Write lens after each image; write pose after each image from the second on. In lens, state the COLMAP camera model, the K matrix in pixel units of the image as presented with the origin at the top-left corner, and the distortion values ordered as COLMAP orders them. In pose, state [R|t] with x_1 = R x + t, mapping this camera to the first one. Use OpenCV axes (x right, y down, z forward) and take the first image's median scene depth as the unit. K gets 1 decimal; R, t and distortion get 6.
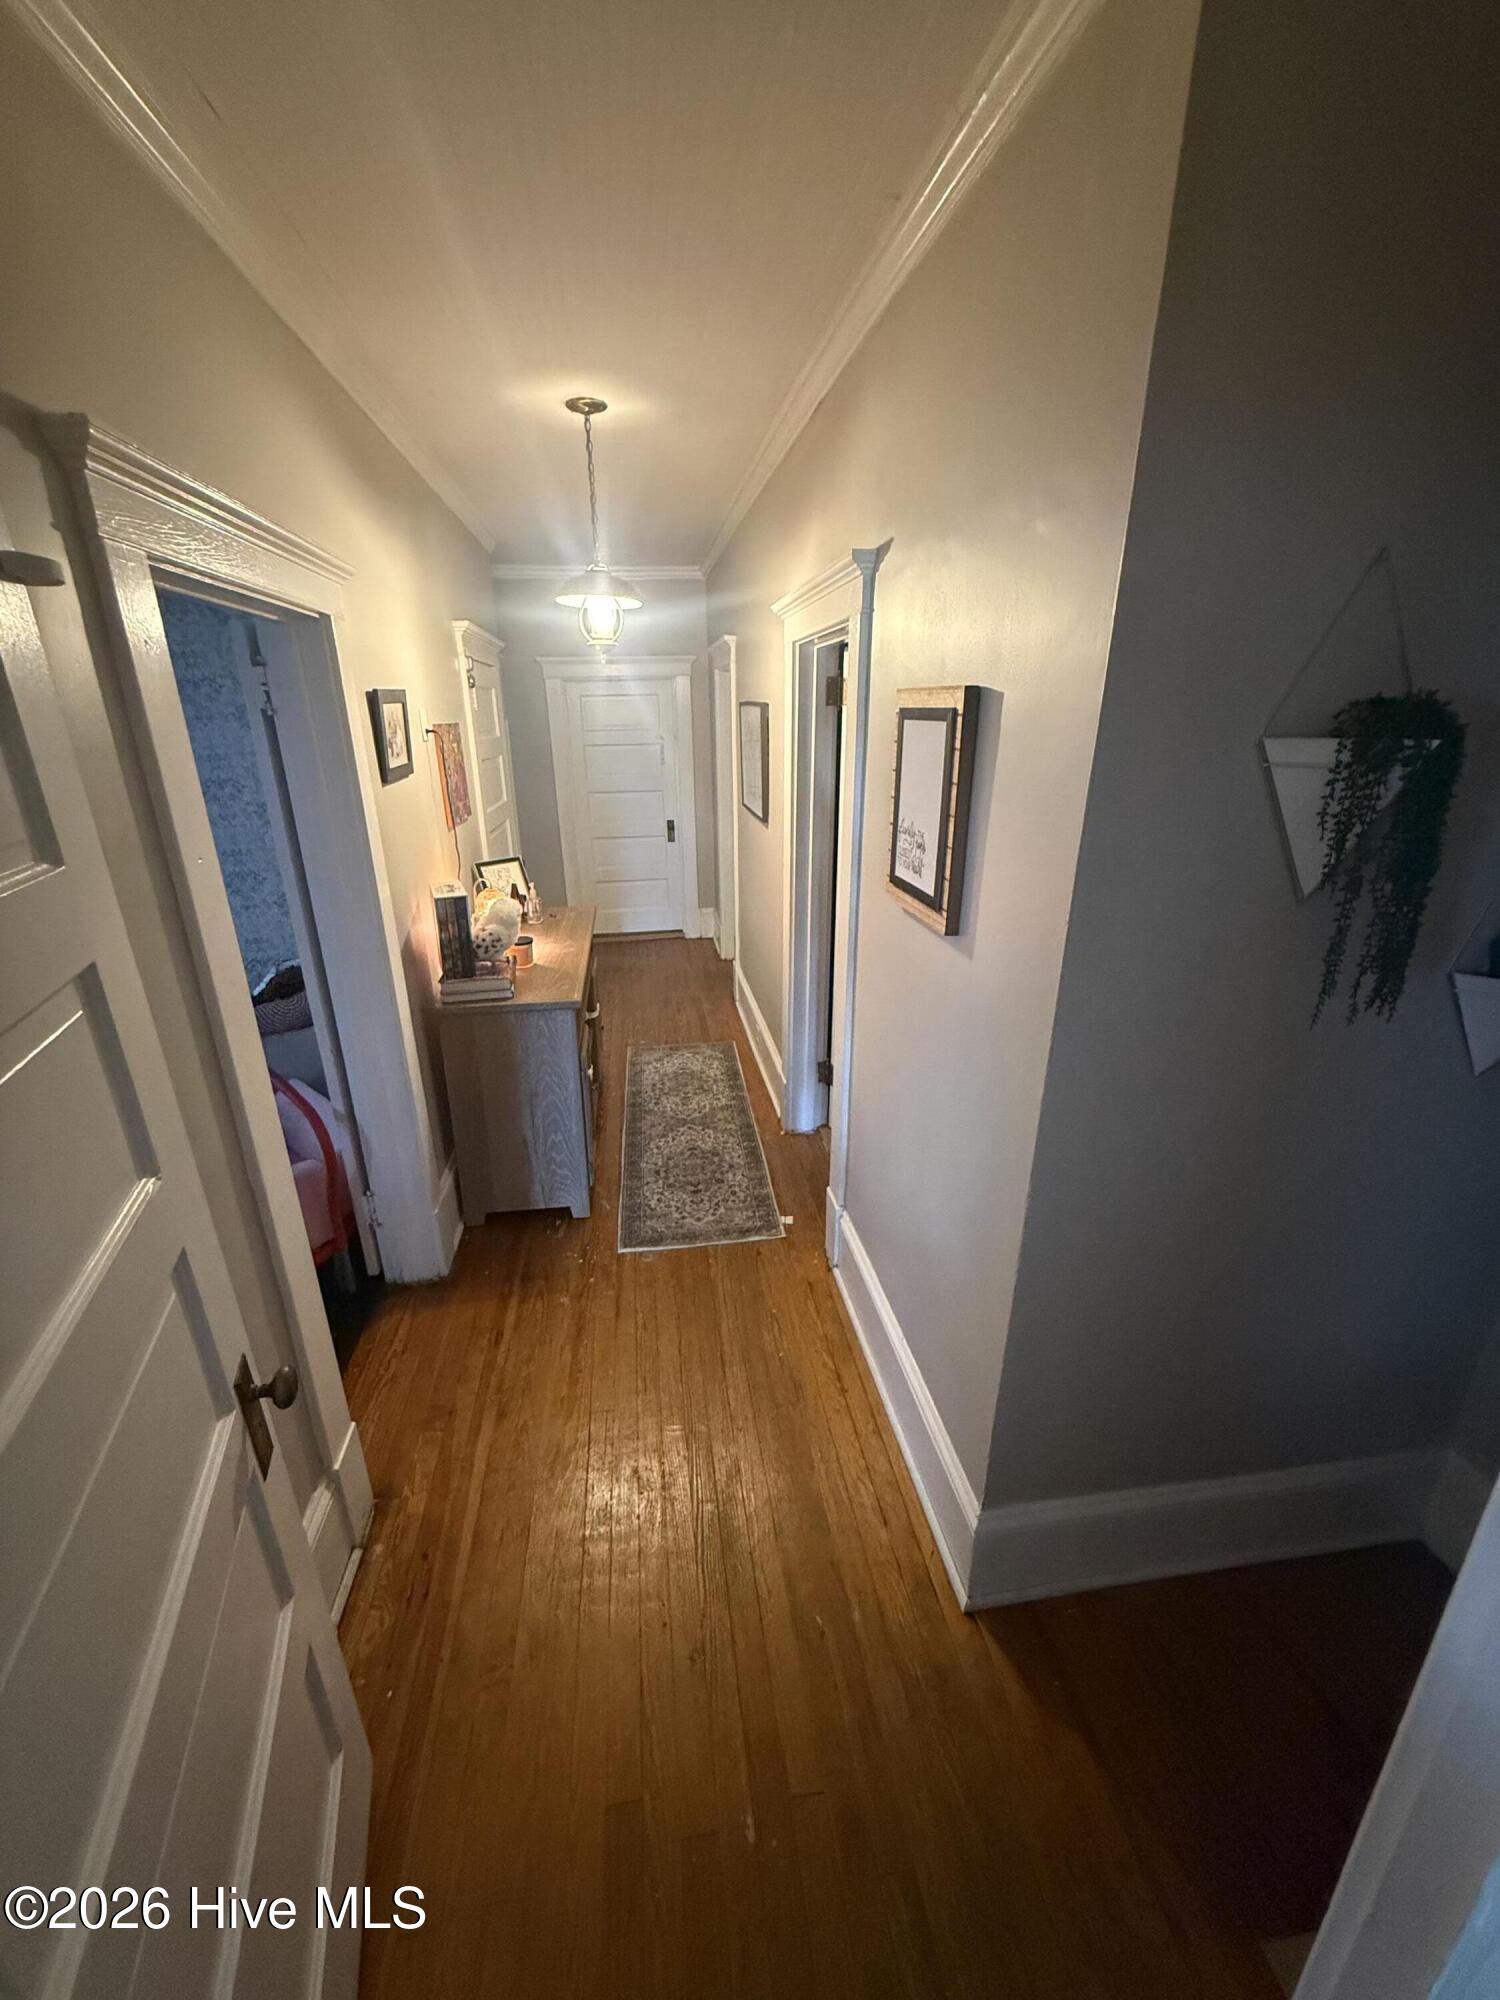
lens RADIAL K [[803.5, 0, 747.0], [0, 803.5, 1003.0], [0, 0, 1]] dist [-0.000467, 0.000153]
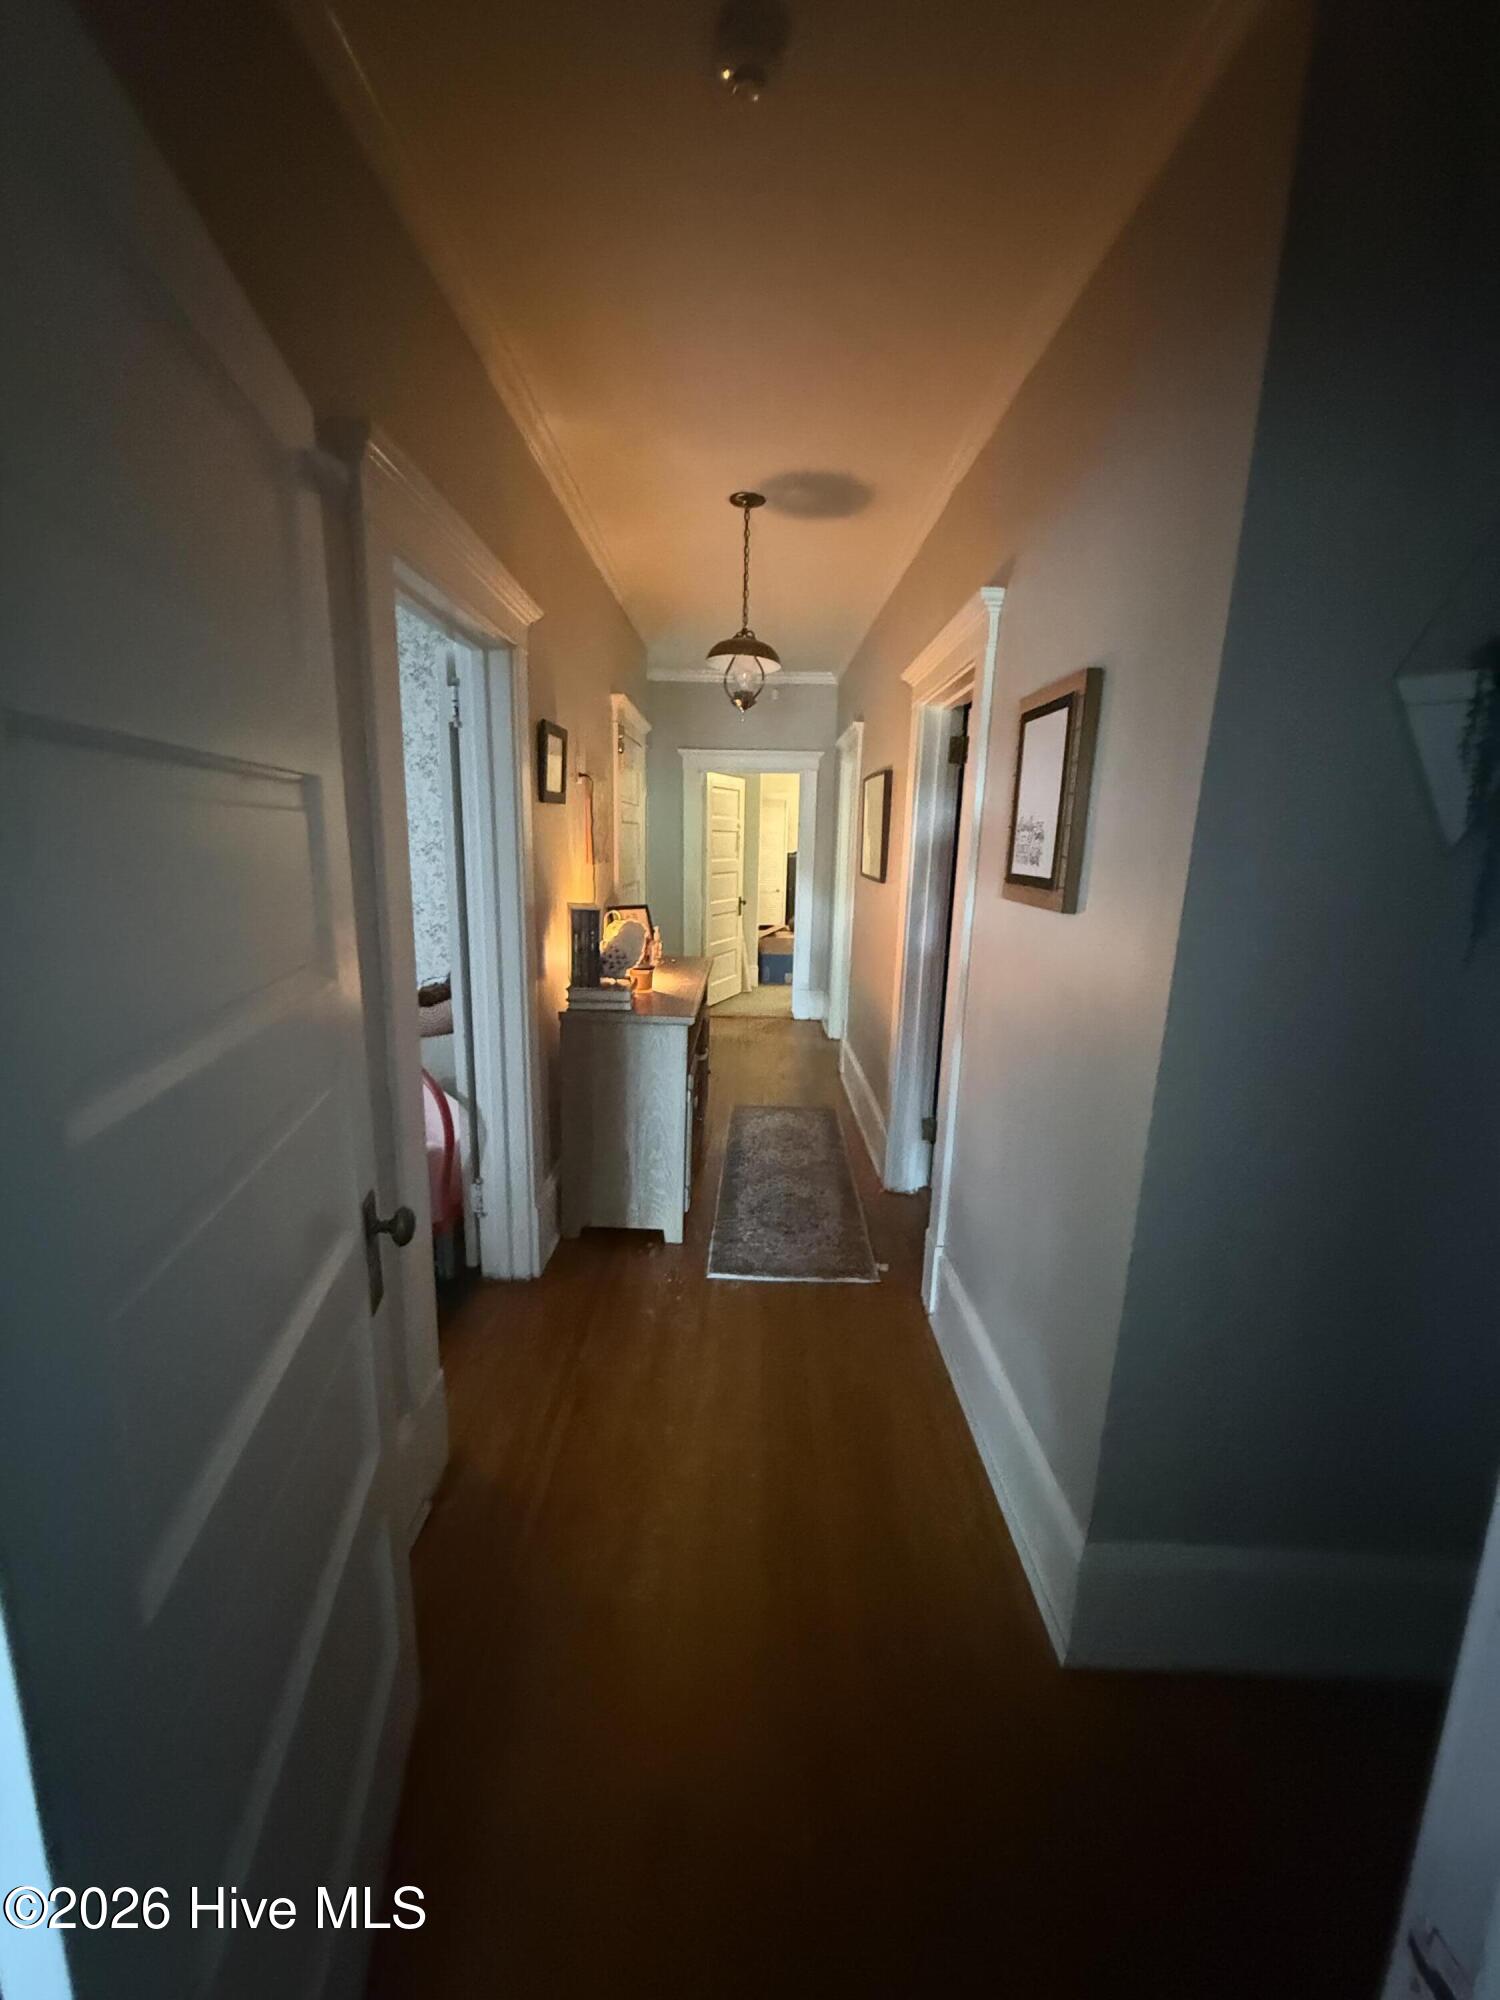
lens RADIAL K [[803.5, 0, 743.1], [0, 803.5, 998.4], [0, 0, 1]] dist [-0.000467, 0.000153]
pose [[0.987983, 0.063606, -0.140865, 0.000628], [-0.083827, 0.986222, -0.142615, 0.110099], [0.129853, 0.152709, 0.979703, -0.012432]]
